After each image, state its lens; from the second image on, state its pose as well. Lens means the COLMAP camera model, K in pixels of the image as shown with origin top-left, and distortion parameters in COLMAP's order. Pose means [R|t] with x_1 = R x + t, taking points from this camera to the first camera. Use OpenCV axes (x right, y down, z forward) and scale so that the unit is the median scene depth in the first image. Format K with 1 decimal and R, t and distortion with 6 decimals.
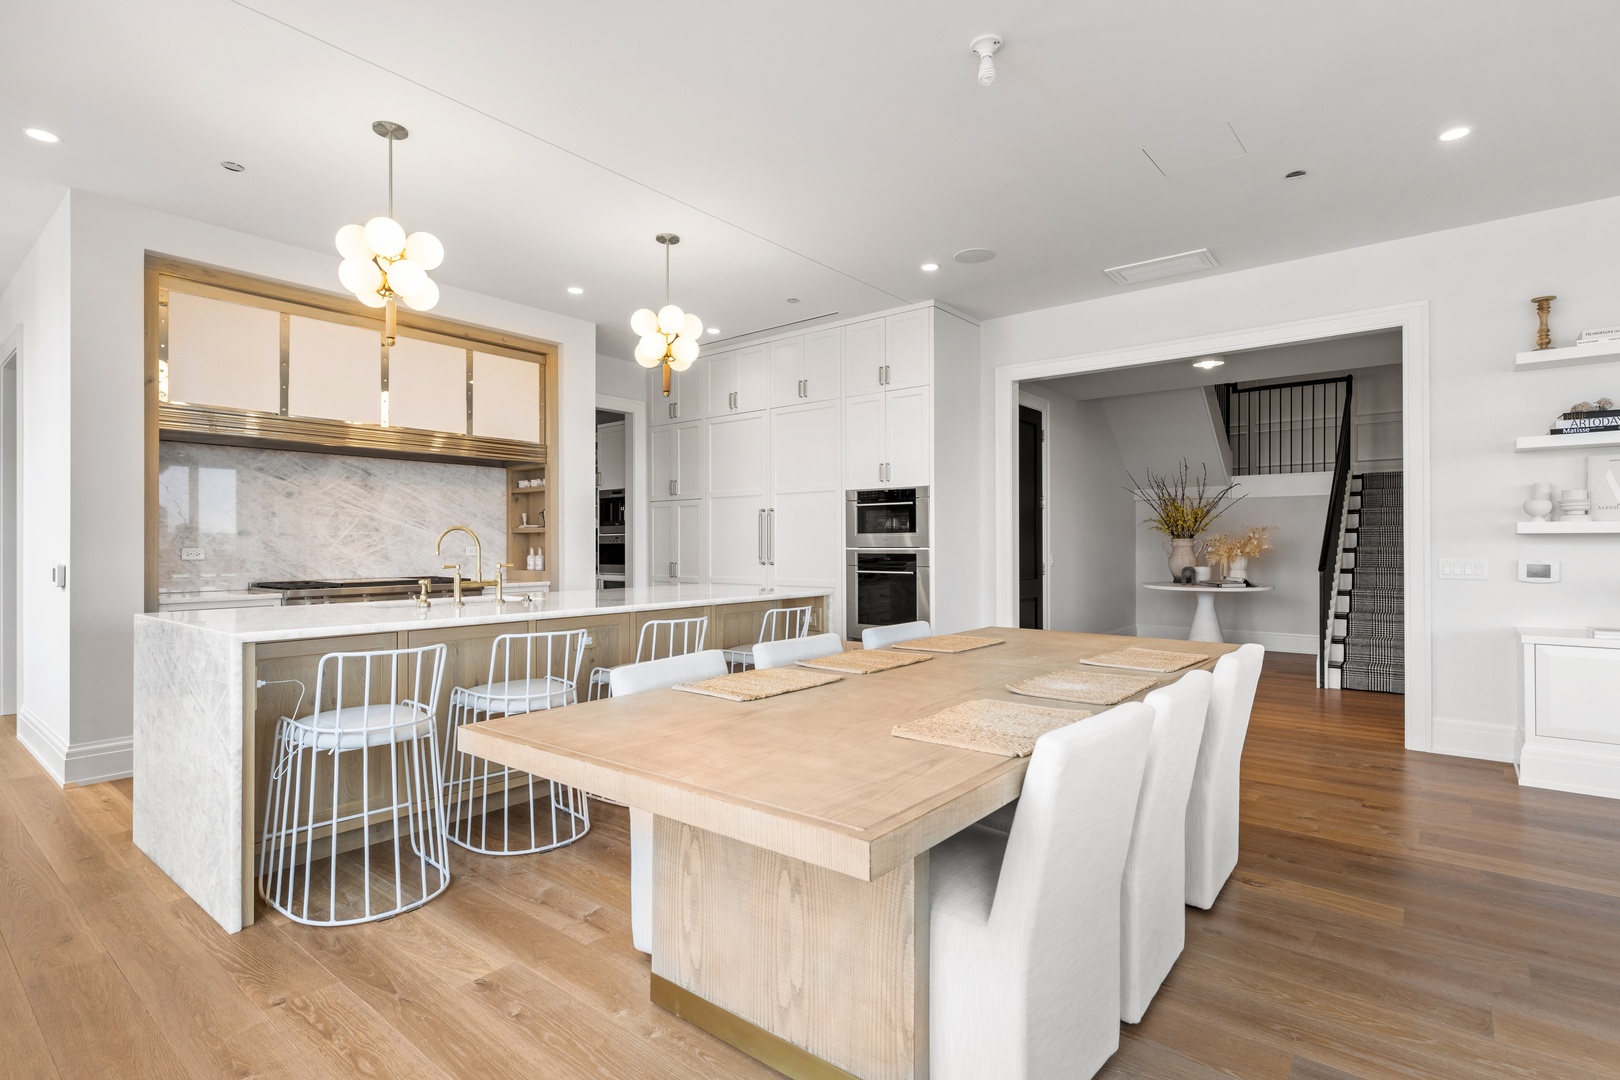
lens RADIAL K [[795.7, 0, 819.2], [0, 795.7, 535.9], [0, 0, 1]] dist [-0.000348, 0.000272]
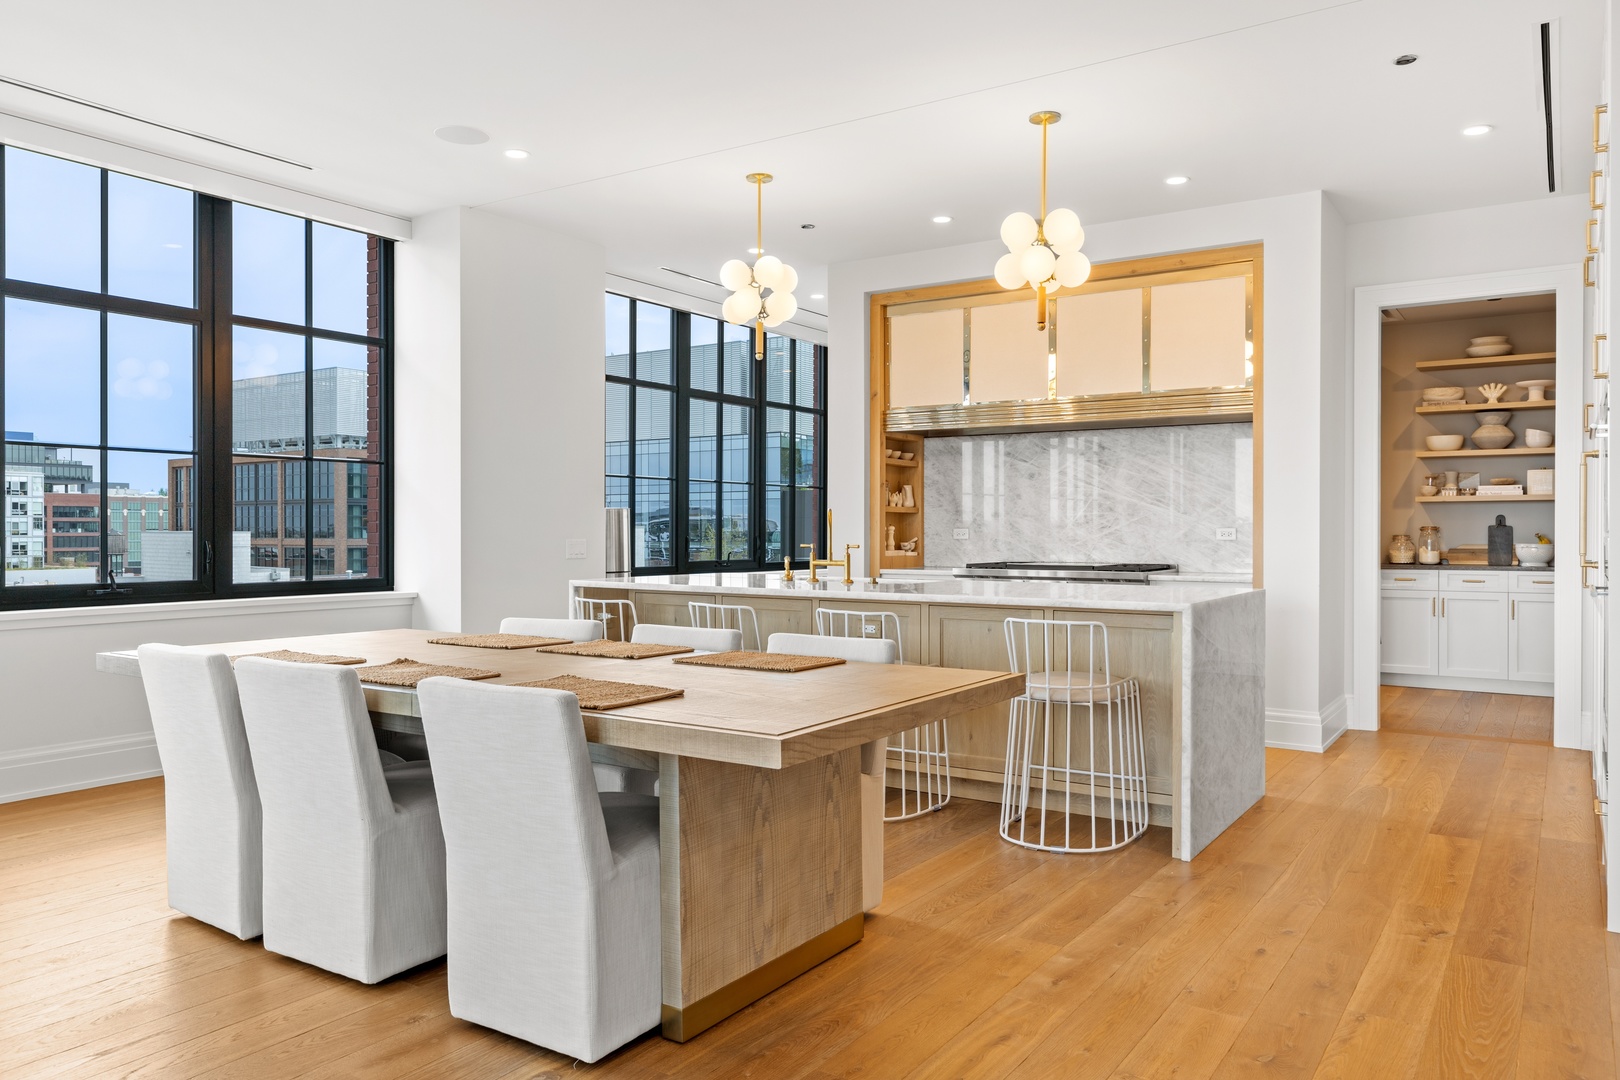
lens RADIAL K [[1155.6, 0, 808.3], [0, 1155.6, 537.1], [0, 0, 1]] dist [0.015781, -0.007850]
pose [[0.087237, 0.007666, -0.996158, 0.833987], [0.006996, 0.999941, 0.008308, 0.012251], [0.996163, -0.007694, 0.087178, 0.637691]]
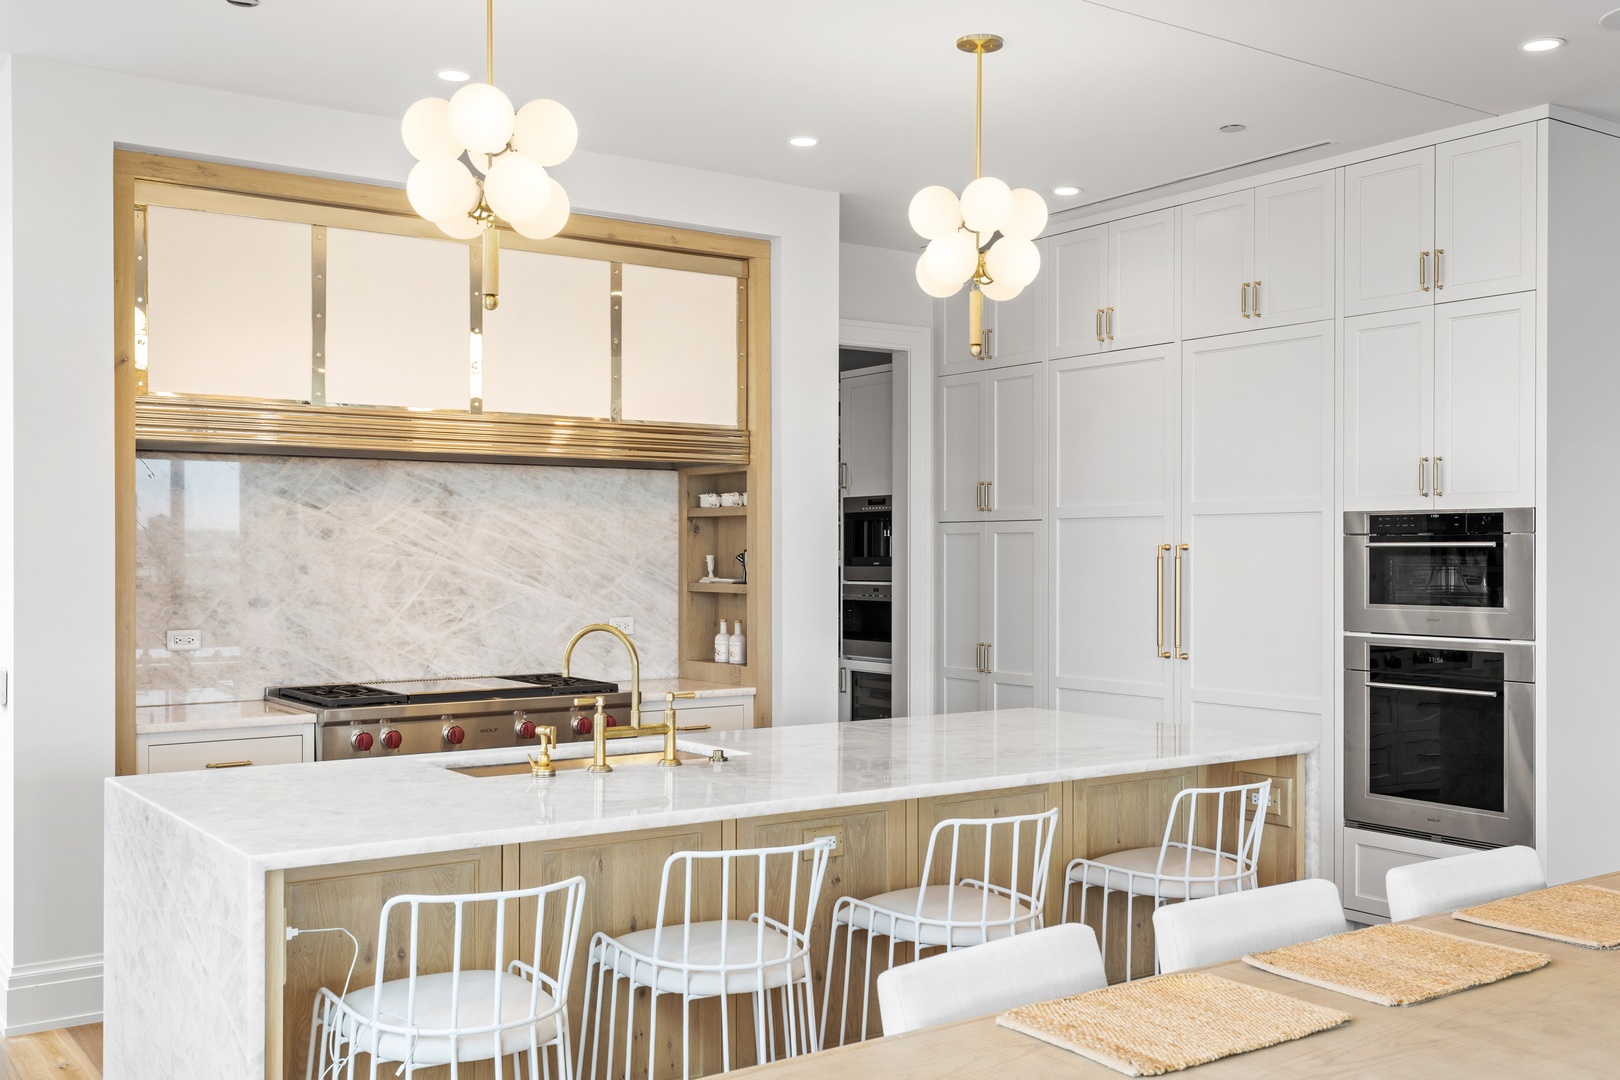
lens RADIAL K [[1582.3, 0, 822.8], [0, 1582.3, 550.9], [0, 0, 1]] dist [0.011717, 0.000000]
pose [[0.961301, 0.004903, -0.275457, -0.006617], [-0.001865, 0.999935, 0.011292, -0.057455], [0.275494, -0.010342, 0.961247, -0.000724]]
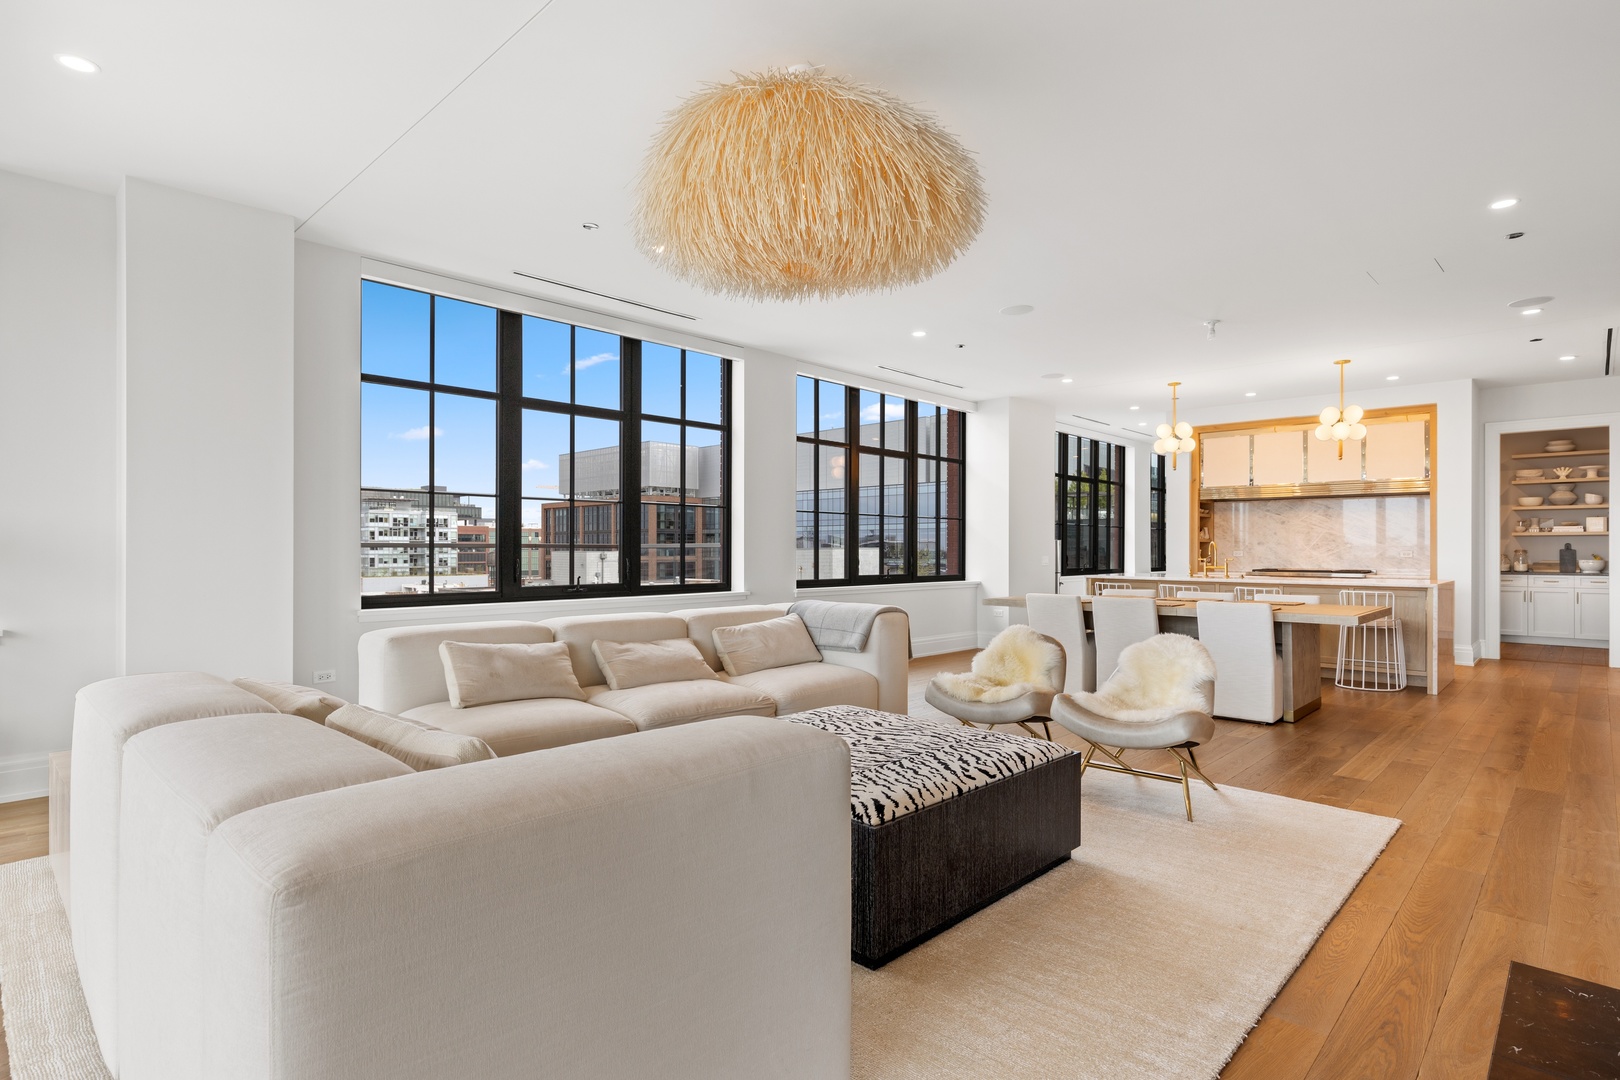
lens RADIAL K [[858.4, 0, 817.8], [0, 858.4, 549.2], [0, 0, 1]] dist [0.018390, -0.000749]
pose [[-0.061820, 0.000677, -0.998087, 1.544207], [0.007230, 0.999974, 0.000231, 0.001994], [0.998061, -0.007202, -0.061823, 0.035654]]
